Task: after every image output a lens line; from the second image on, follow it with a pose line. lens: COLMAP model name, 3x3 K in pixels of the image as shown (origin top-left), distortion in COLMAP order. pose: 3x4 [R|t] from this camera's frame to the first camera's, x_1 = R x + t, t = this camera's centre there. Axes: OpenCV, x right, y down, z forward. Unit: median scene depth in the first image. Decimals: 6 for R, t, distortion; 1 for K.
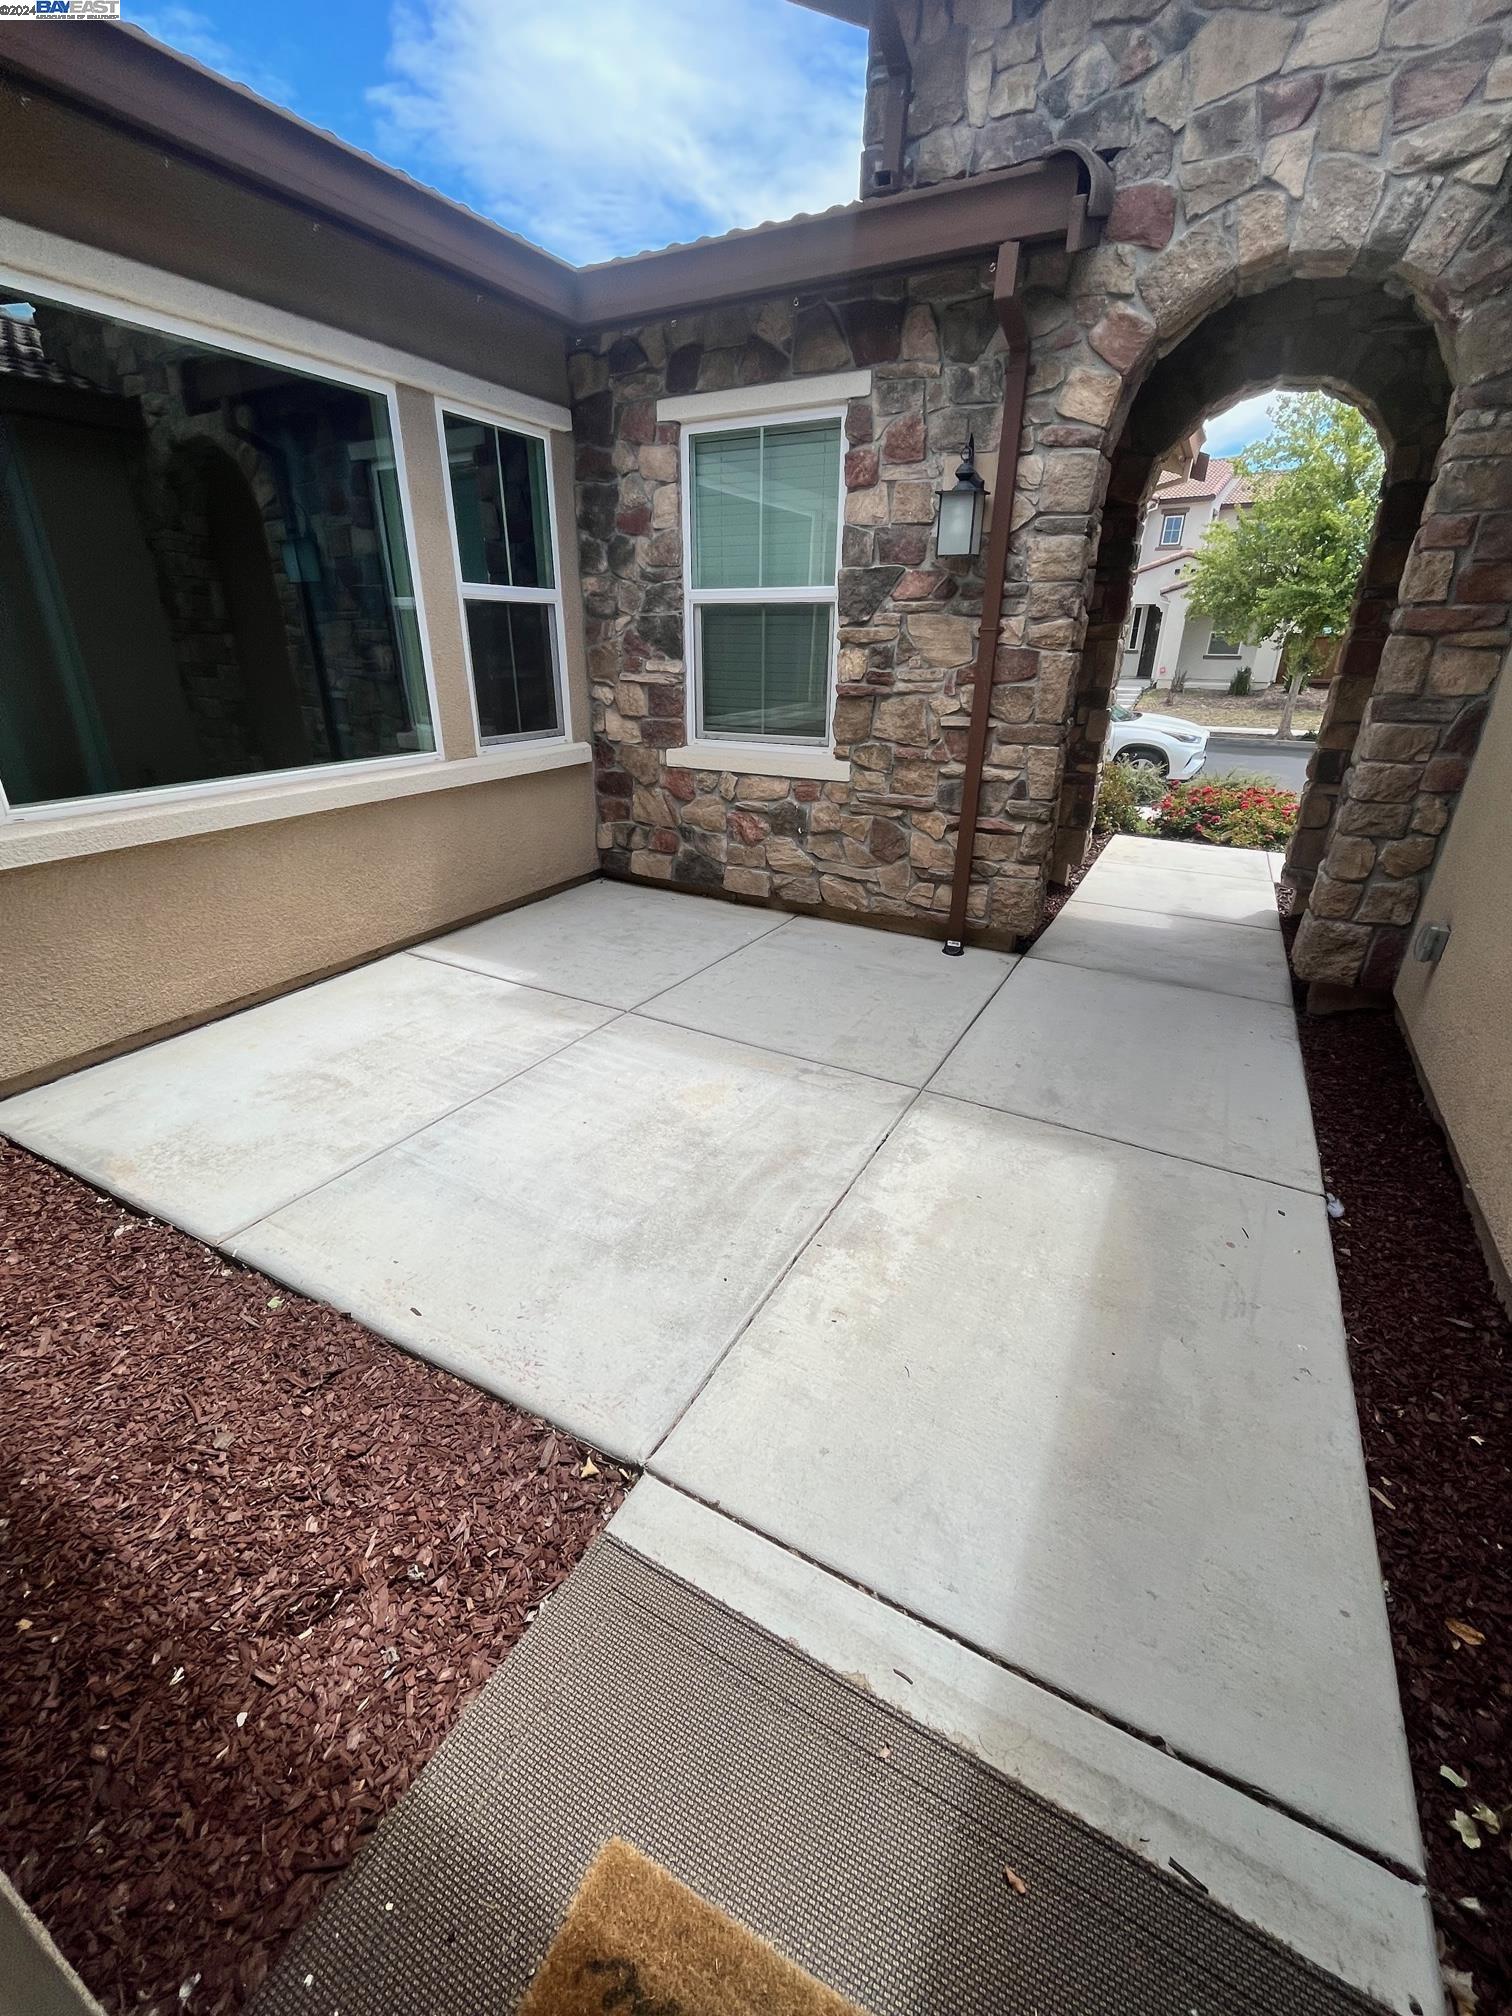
lens RADIAL K [[834.0, 0, 753.5], [0, 834.0, 1009.7], [0, 0, 1]] dist [-0.004480, -0.000377]
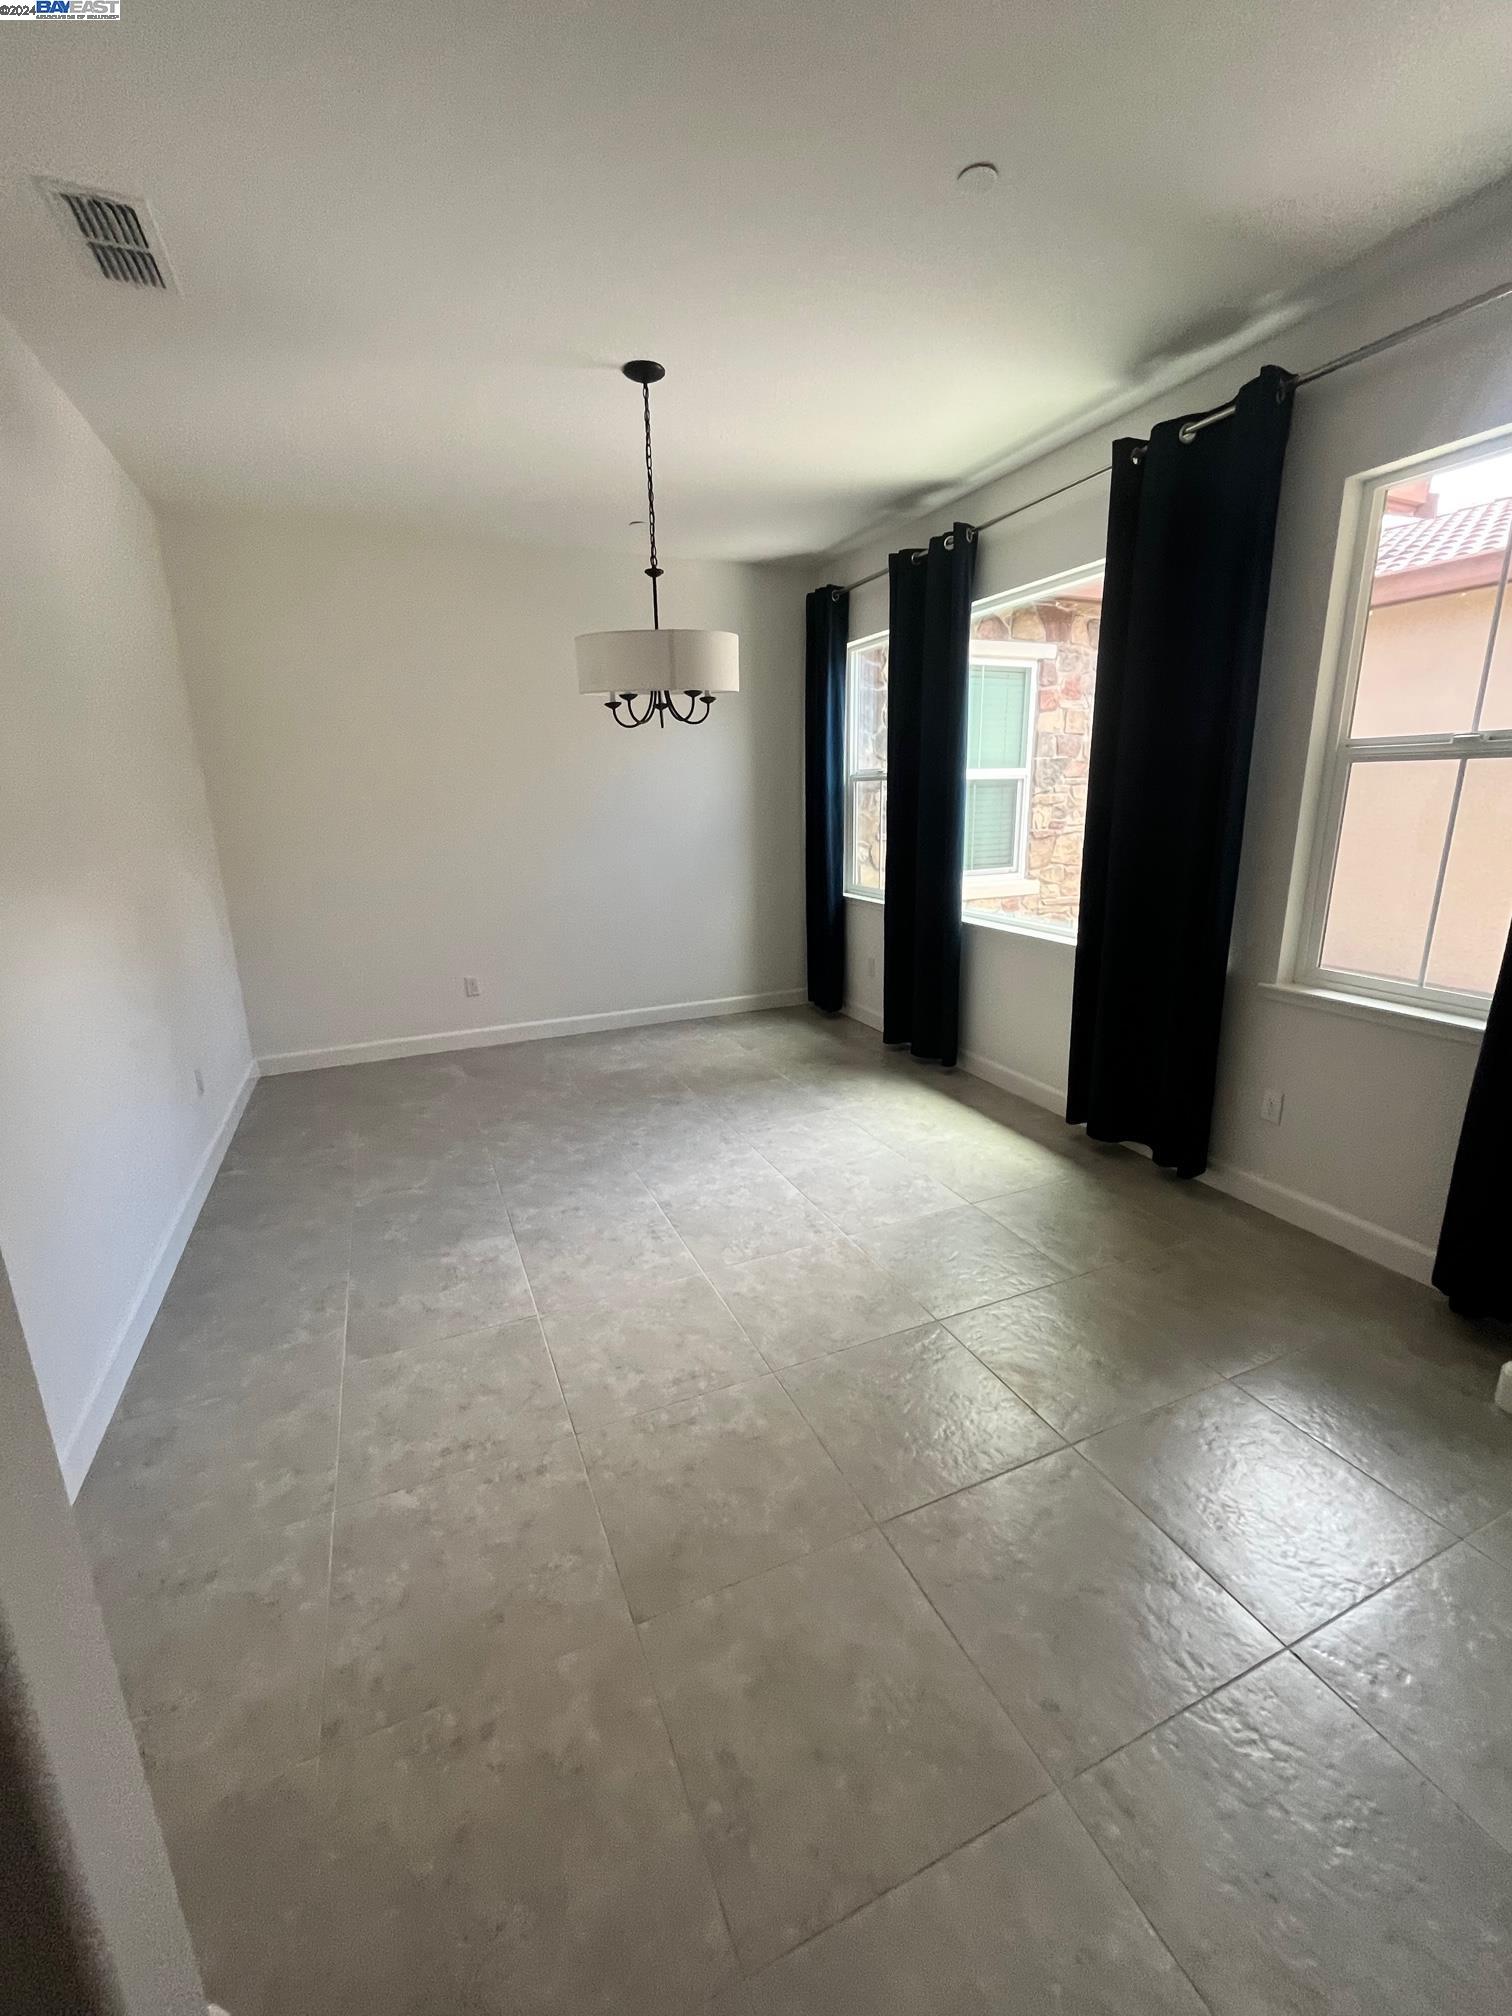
lens RADIAL K [[834.0, 0, 760.3], [0, 834.0, 1013.1], [0, 0, 1]] dist [-0.004480, -0.000377]
pose [[0.606776, -0.220958, 0.763545, -1.521093], [0.343401, 0.939188, -0.001108, -0.273887], [-0.716867, 0.262875, 0.645754, 0.521546]]
